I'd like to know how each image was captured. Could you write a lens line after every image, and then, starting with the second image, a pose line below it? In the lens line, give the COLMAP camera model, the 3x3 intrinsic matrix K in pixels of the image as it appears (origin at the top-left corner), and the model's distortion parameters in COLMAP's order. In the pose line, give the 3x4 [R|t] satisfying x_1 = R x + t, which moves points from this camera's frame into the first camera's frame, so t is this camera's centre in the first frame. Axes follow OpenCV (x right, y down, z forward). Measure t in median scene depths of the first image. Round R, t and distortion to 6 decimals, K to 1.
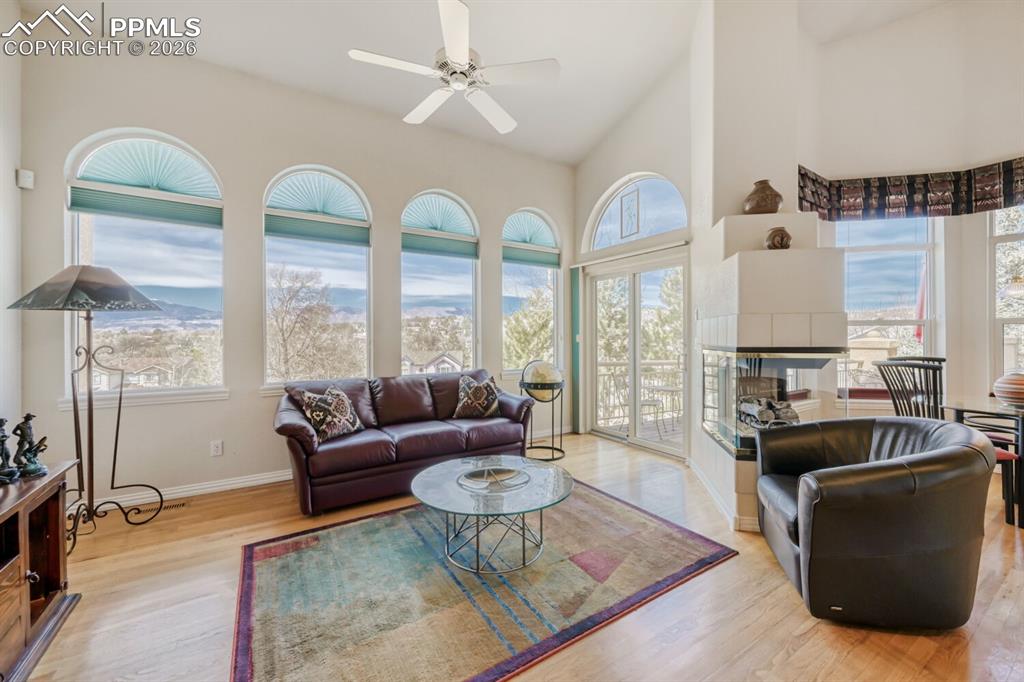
lens RADIAL K [[405.9, 0, 515.6], [0, 405.9, 335.7], [0, 0, 1]] dist [0.000522, -0.000041]
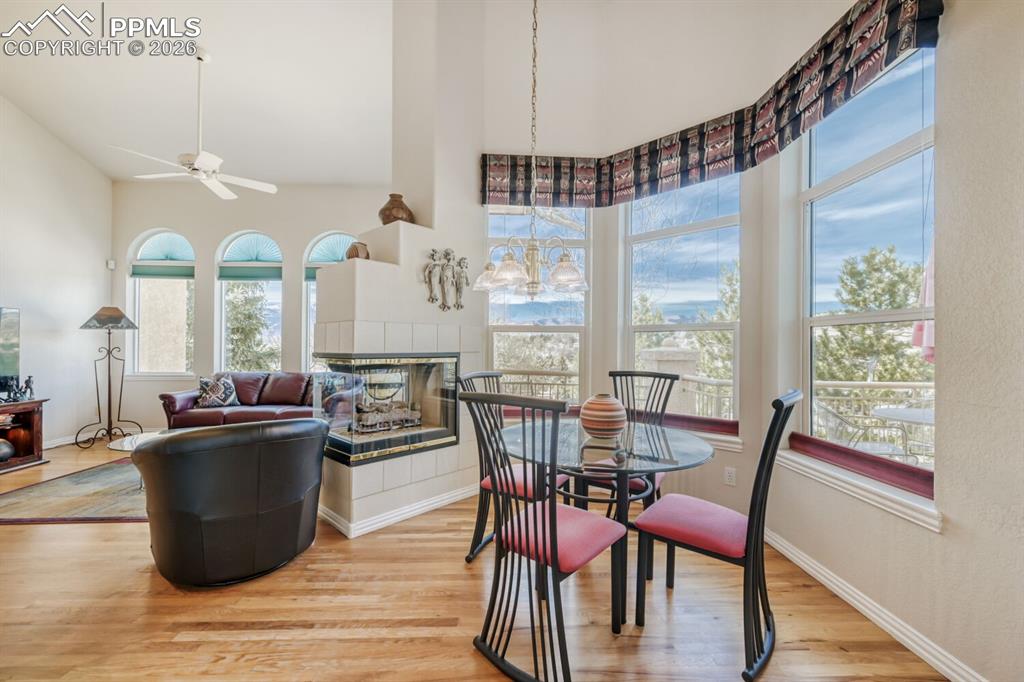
lens RADIAL K [[405.9, 0, 519.3], [0, 405.9, 346.8], [0, 0, 1]] dist [0.000522, -0.000041]
pose [[0.859486, 0.007463, -0.511105, 1.204525], [-0.005977, 0.999972, 0.004549, 0.002171], [0.511124, -0.000855, 0.859507, 0.226418]]
